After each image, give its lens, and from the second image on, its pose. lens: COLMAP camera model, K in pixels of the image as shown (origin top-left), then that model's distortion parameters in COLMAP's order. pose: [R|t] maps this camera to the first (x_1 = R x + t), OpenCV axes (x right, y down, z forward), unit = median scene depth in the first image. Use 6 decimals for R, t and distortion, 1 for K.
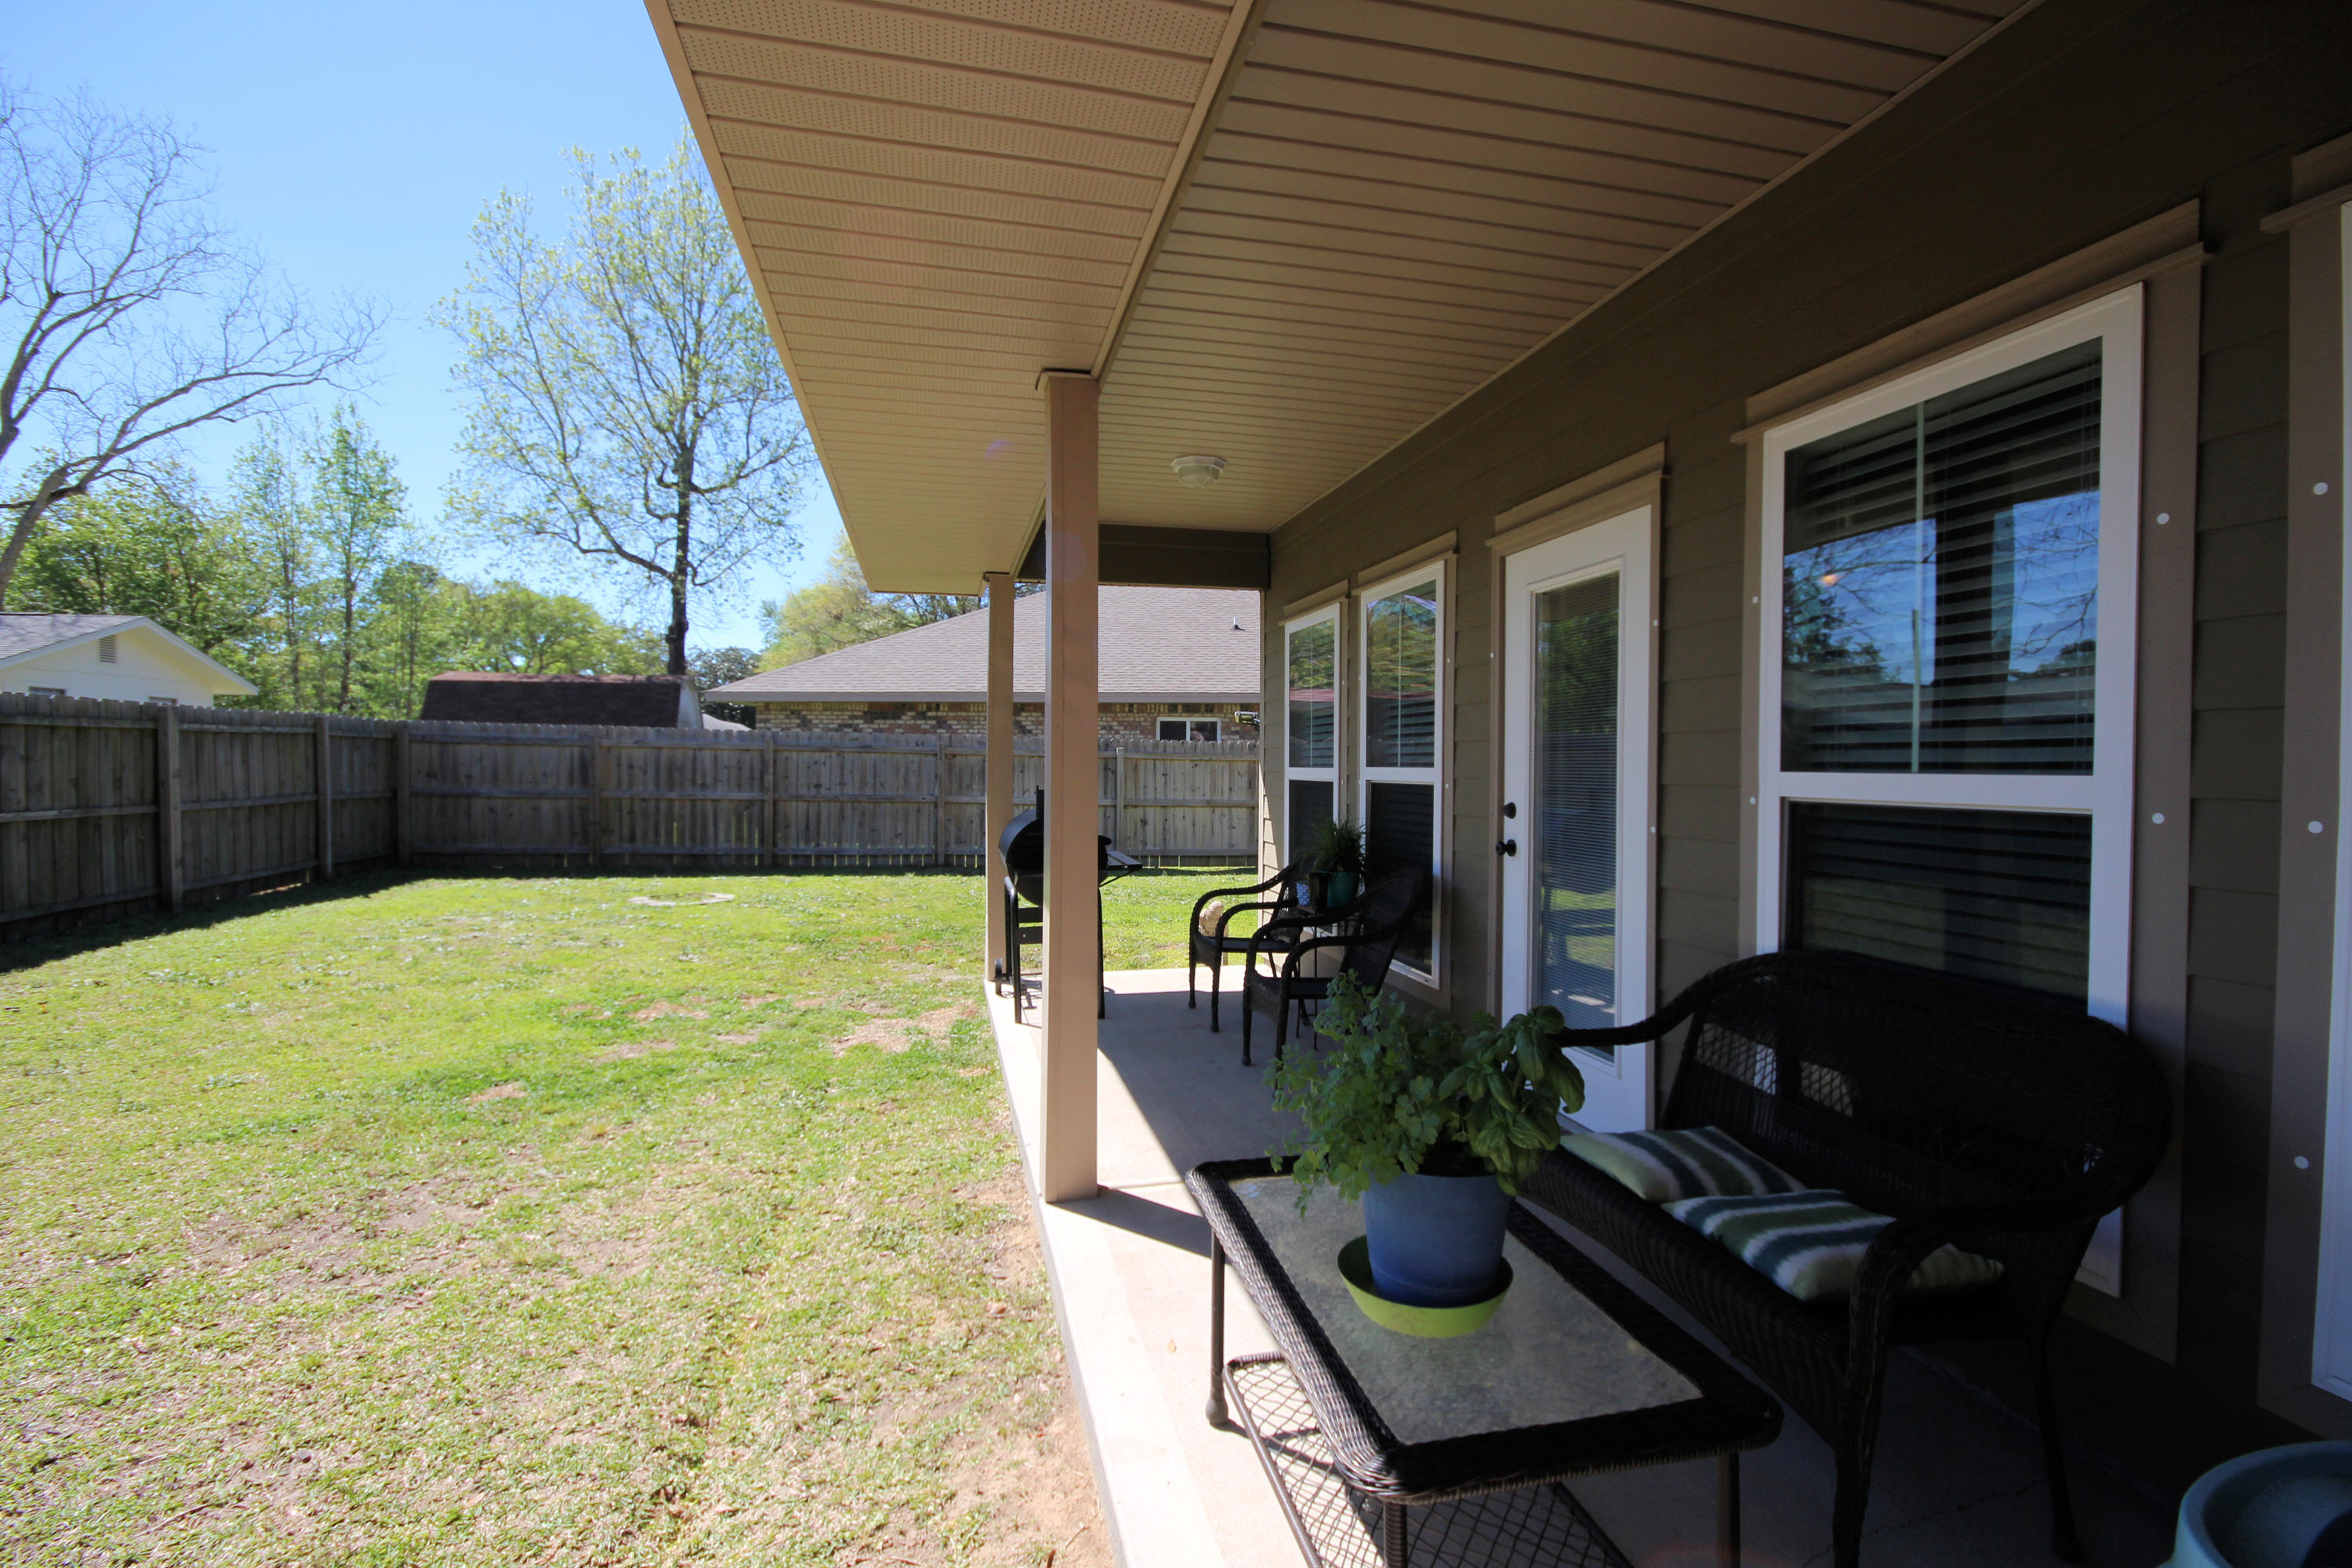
lens RADIAL K [[1088.1, 0, 1186.2], [0, 1088.1, 781.3], [0, 0, 1]] dist [0.001406, 0.000499]
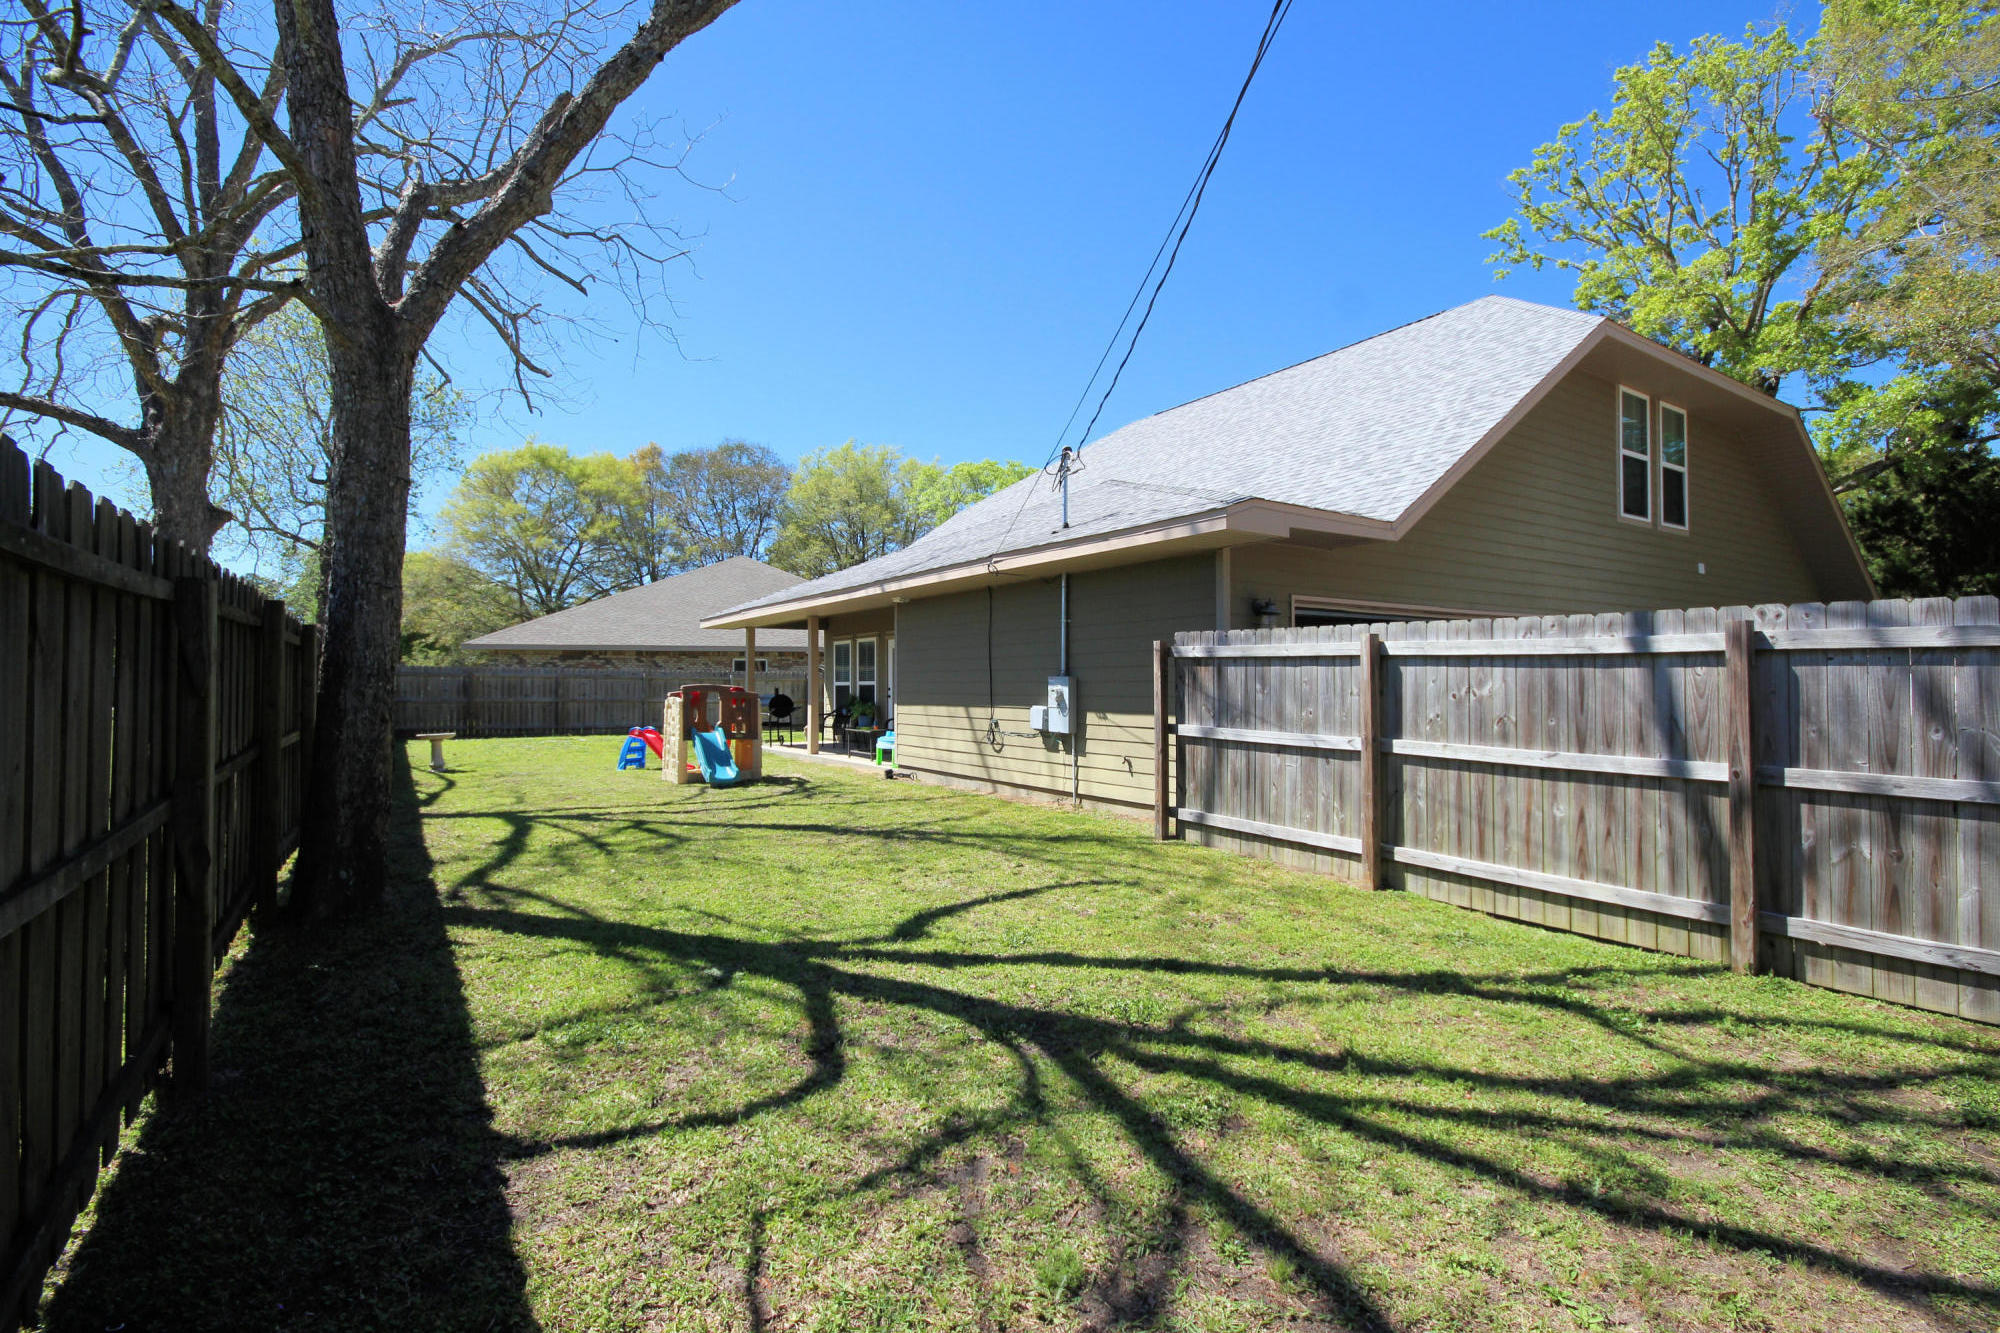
lens RADIAL K [[925.3, 0, 1002.1], [0, 925.3, 667.1], [0, 0, 1]] dist [0.001406, 0.000499]
pose [[0.935309, -0.000983, 0.353831, -0.155389], [0.013131, 0.999404, -0.031934, 0.013863], [-0.353589, 0.034515, 0.934764, -0.687442]]
